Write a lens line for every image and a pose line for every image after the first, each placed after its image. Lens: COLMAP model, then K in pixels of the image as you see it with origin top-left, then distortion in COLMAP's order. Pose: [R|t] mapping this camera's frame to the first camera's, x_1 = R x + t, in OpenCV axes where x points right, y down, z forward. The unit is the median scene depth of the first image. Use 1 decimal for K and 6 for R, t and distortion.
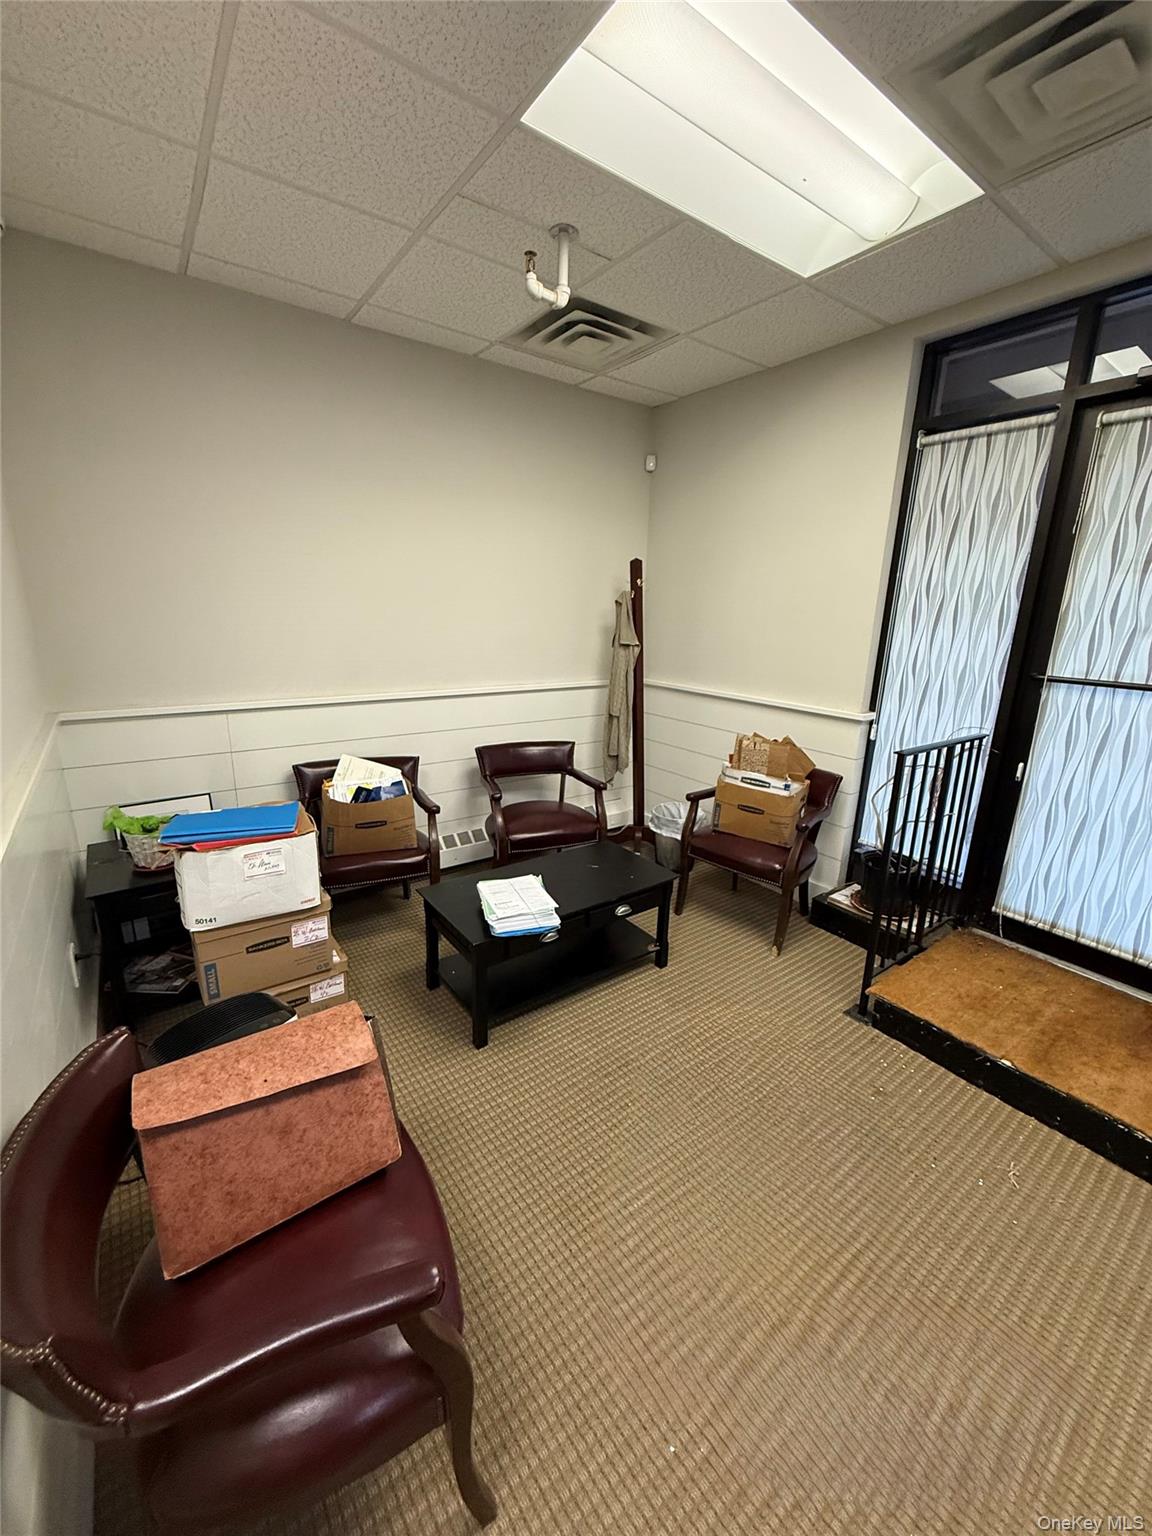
lens RADIAL K [[609.6, 0, 582.3], [0, 609.6, 769.4], [0, 0, 1]] dist [-0.000915, -0.000059]
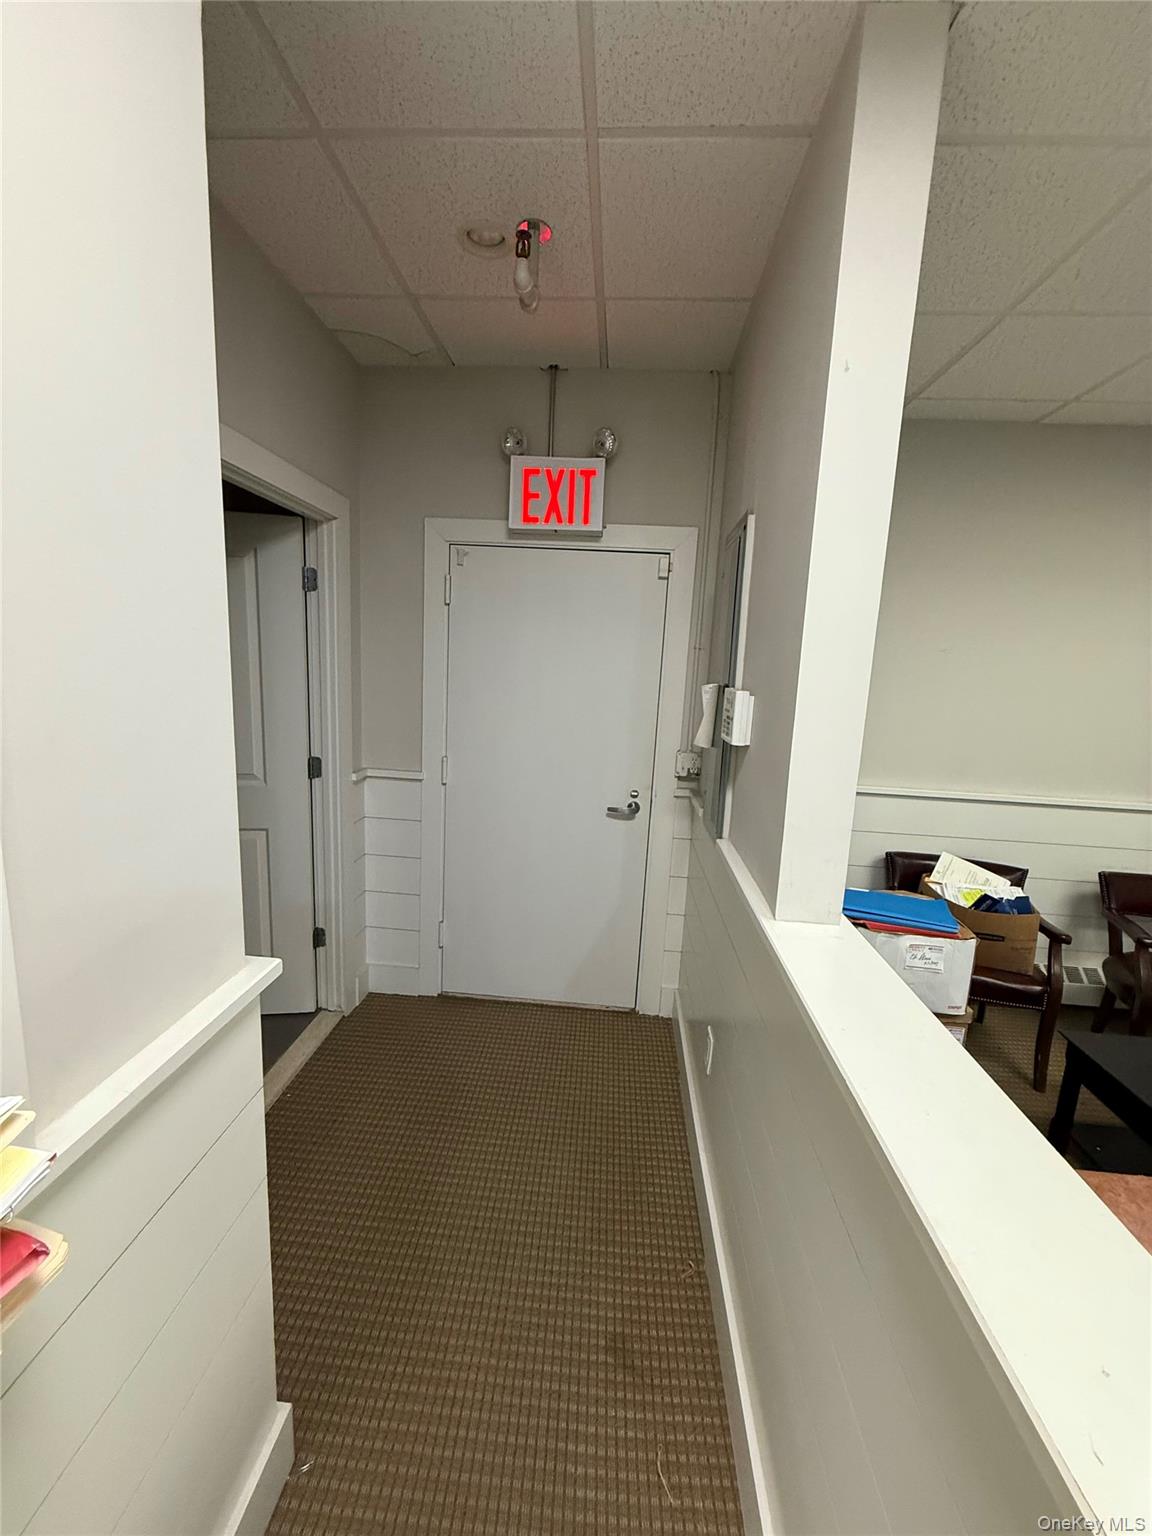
lens RADIAL K [[609.6, 0, 583.3], [0, 609.6, 766.6], [0, 0, 1]] dist [-0.000915, -0.000059]
pose [[0.767569, 0.119968, -0.629639, -0.268022], [-0.195659, 0.979296, -0.051930, 0.006255], [0.610373, 0.163054, 0.775150, -0.128010]]
